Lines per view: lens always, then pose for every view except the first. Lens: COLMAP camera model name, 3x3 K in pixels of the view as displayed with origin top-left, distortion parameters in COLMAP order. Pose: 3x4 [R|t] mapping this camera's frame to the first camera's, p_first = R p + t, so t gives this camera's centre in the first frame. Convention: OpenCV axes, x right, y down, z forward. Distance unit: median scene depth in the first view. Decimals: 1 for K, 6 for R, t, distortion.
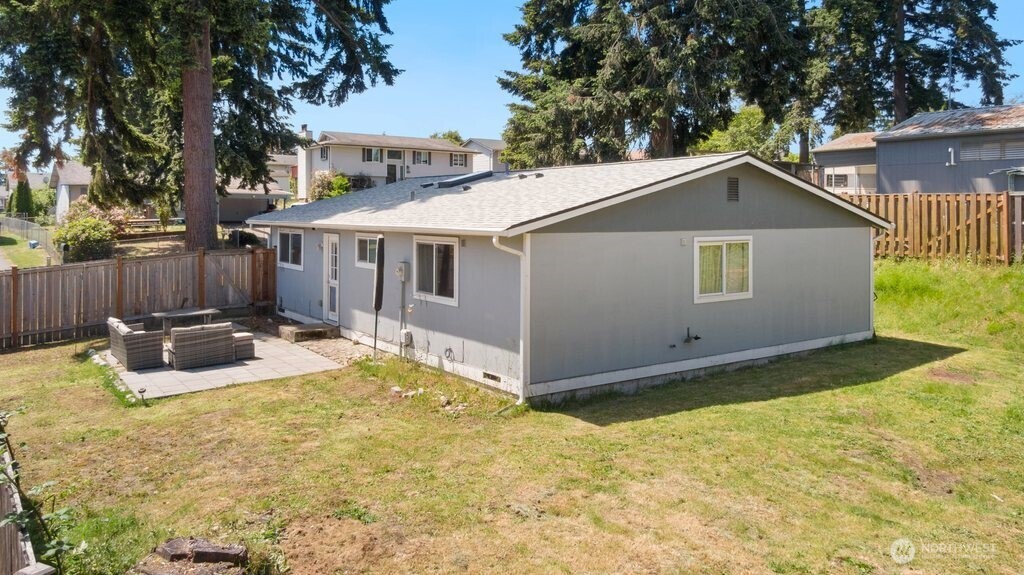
lens RADIAL K [[646.3, 0, 518.2], [0, 646.3, 280.8], [0, 0, 1]] dist [0.000481, -0.006583]
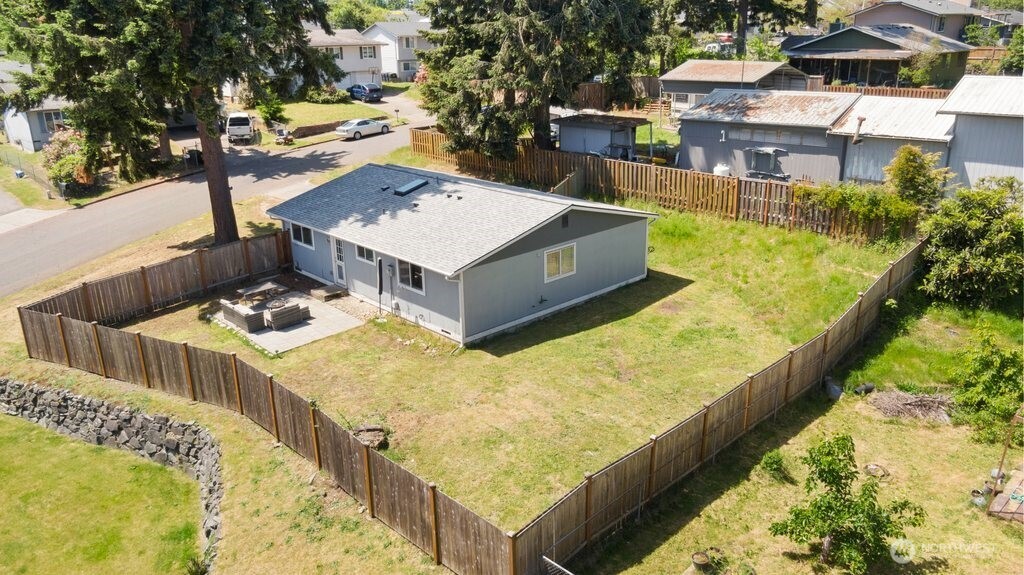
lens RADIAL K [[766.0, 0, 512.2], [0, 766.0, 291.6], [0, 0, 1]] dist [-0.028680, -0.000842]
pose [[0.990300, -0.064335, 0.123153, -0.110468], [0.020249, 0.943707, 0.330163, -0.693719], [-0.137461, -0.324467, 0.935855, -1.146932]]
